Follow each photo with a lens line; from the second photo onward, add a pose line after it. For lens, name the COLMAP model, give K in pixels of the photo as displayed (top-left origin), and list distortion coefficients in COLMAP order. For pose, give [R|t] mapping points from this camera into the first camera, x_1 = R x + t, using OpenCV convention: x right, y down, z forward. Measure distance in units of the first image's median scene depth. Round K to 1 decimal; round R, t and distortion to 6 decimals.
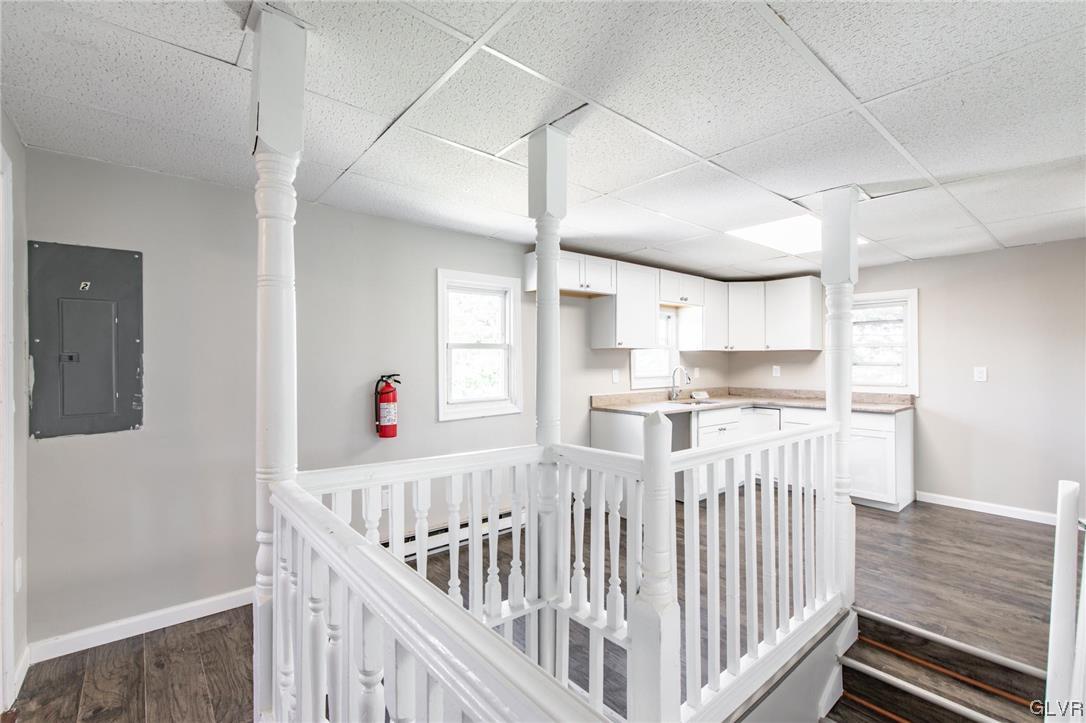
lens RADIAL K [[474.6, 0, 532.8], [0, 474.6, 357.1], [0, 0, 1]] dist [0.000312, -0.000209]
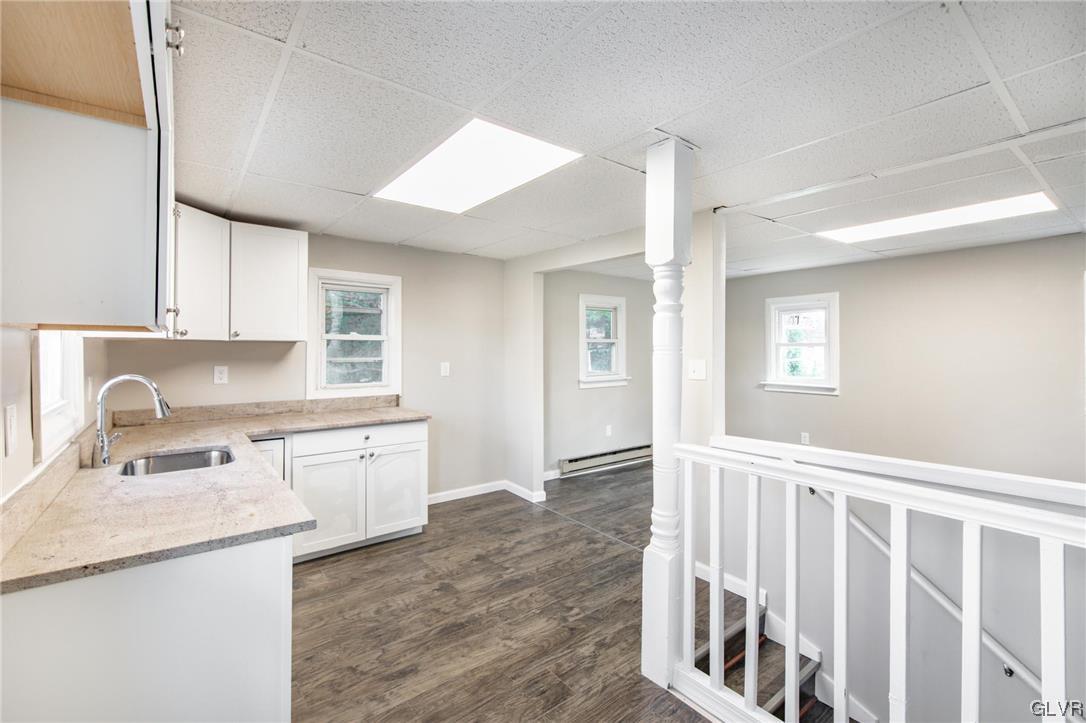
lens RADIAL K [[473.1, 0, 536.0], [0, 473.1, 345.1], [0, 0, 1]] dist [0.001622, -0.000255]
pose [[0.031606, 0.011009, 0.999440, -0.087892], [-0.012278, 0.999868, -0.010625, -0.007994], [-0.999425, -0.011935, 0.031737, 0.734772]]
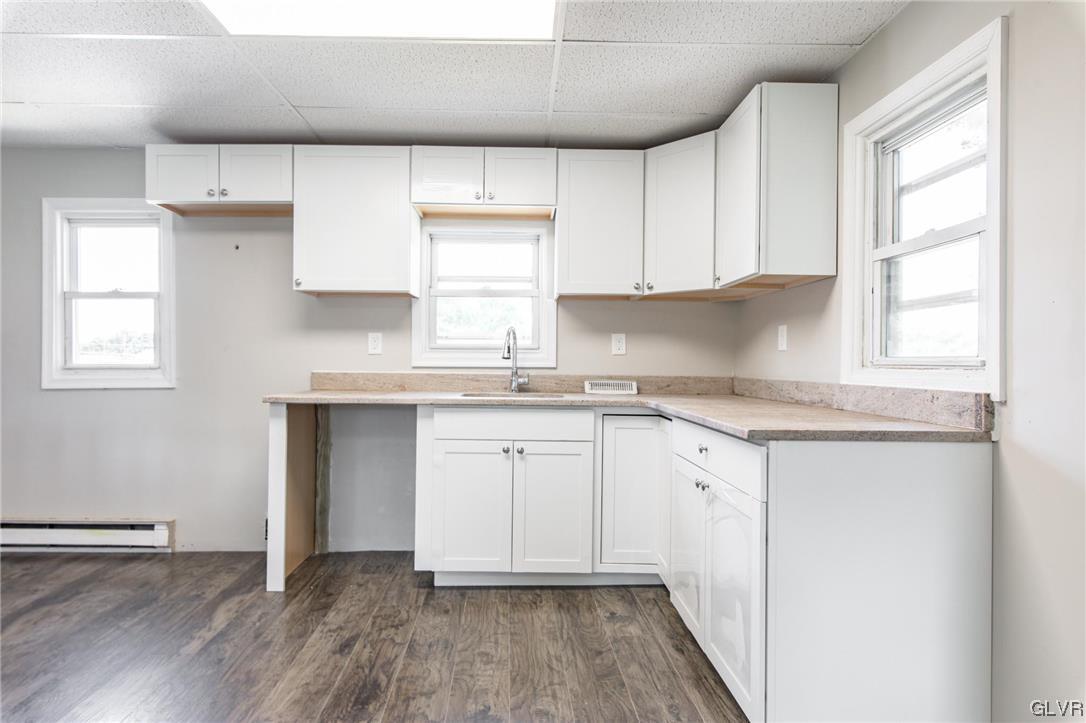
lens RADIAL K [[590.7, 0, 535.4], [0, 590.7, 361.6], [0, 0, 1]] dist [-0.000628, -0.000032]
pose [[0.783700, 0.007238, -0.621097, 0.835182], [-0.007611, 0.999969, 0.002050, 0.063819], [0.621092, 0.003121, 0.783731, 0.574058]]
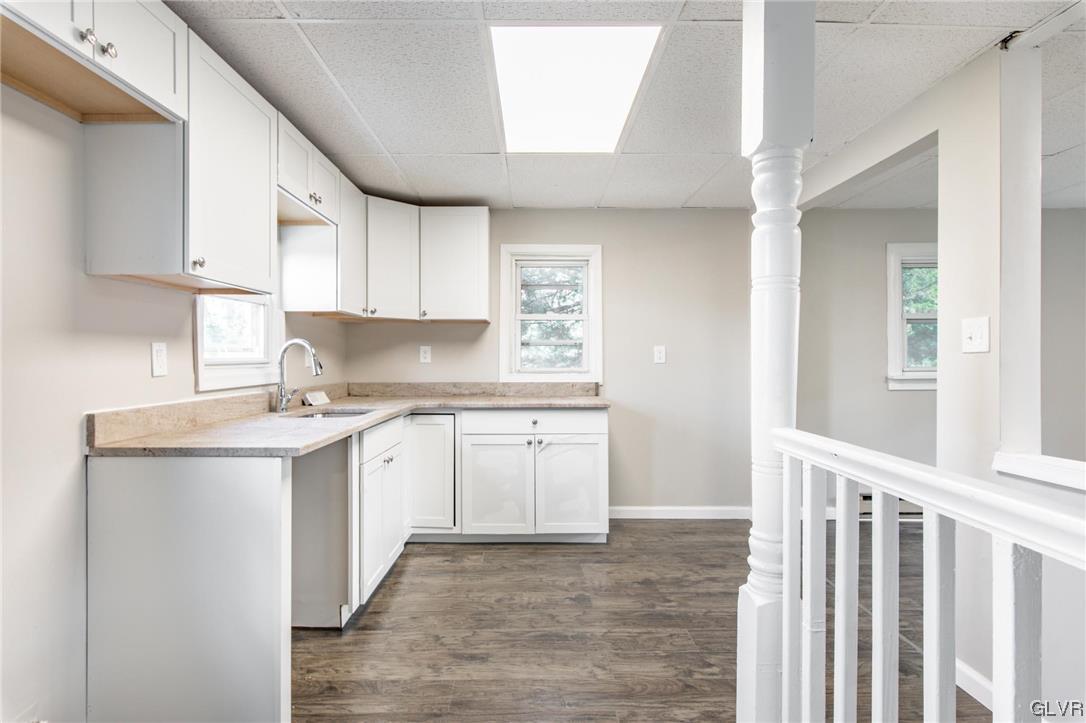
lens RADIAL K [[582.9, 0, 531.4], [0, 582.9, 358.3], [0, 0, 1]] dist [-0.004266, -0.000490]
pose [[0.635569, 0.000862, 0.772044, 0.003655], [-0.007092, 0.999964, 0.004722, 0.037645], [-0.772012, -0.008476, 0.635552, 0.498092]]
